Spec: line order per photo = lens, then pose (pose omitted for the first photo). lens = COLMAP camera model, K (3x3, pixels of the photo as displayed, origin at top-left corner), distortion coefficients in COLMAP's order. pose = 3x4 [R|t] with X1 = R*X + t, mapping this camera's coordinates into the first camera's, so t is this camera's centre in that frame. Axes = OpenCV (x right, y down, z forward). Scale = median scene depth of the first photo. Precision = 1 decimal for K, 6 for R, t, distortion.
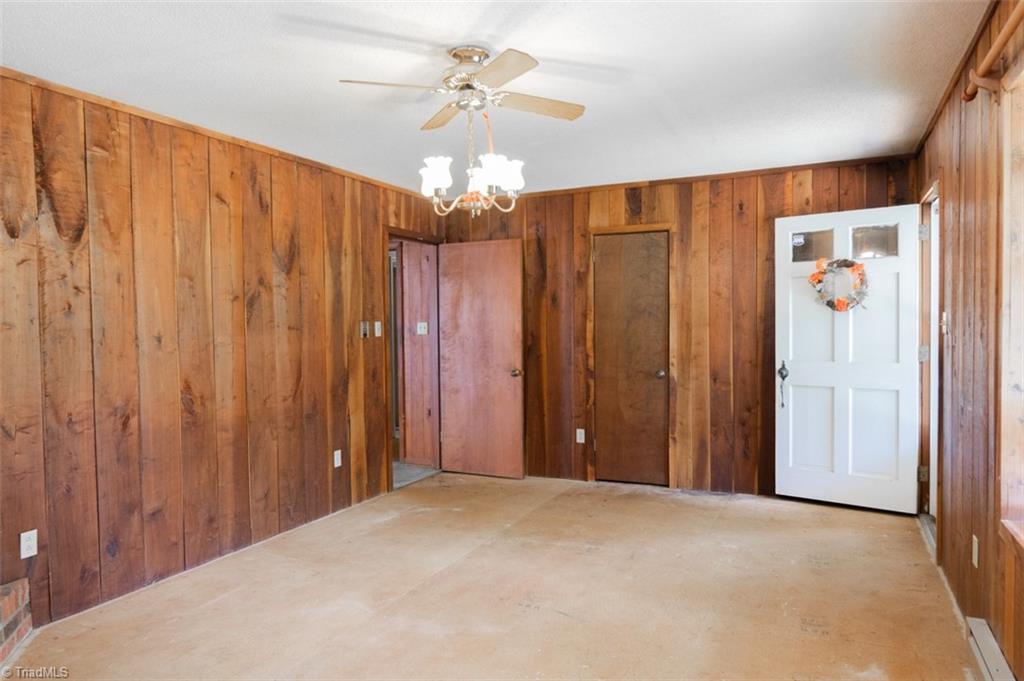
lens RADIAL K [[699.1, 0, 512.9], [0, 699.1, 337.0], [0, 0, 1]] dist [-0.004724, 0.006638]
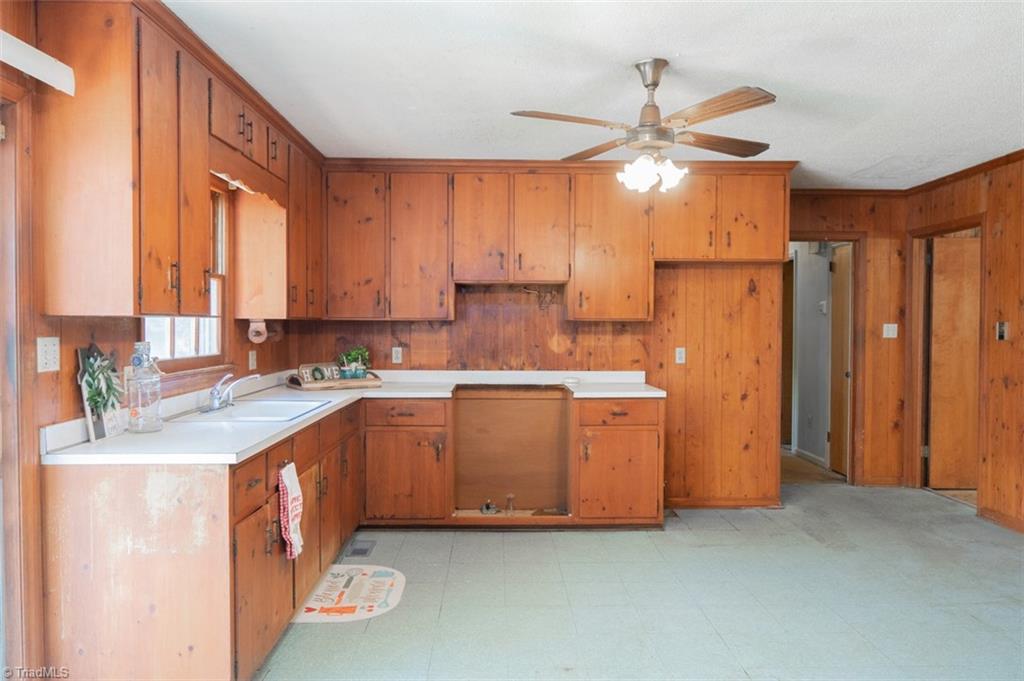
lens RADIAL K [[699.1, 0, 511.2], [0, 699.1, 338.9], [0, 0, 1]] dist [-0.004724, 0.006638]
pose [[0.906037, 0.005735, 0.423160, -0.988126], [-0.001591, 0.999947, -0.010145, 0.007953], [-0.423195, 0.008519, 0.905998, 0.414764]]
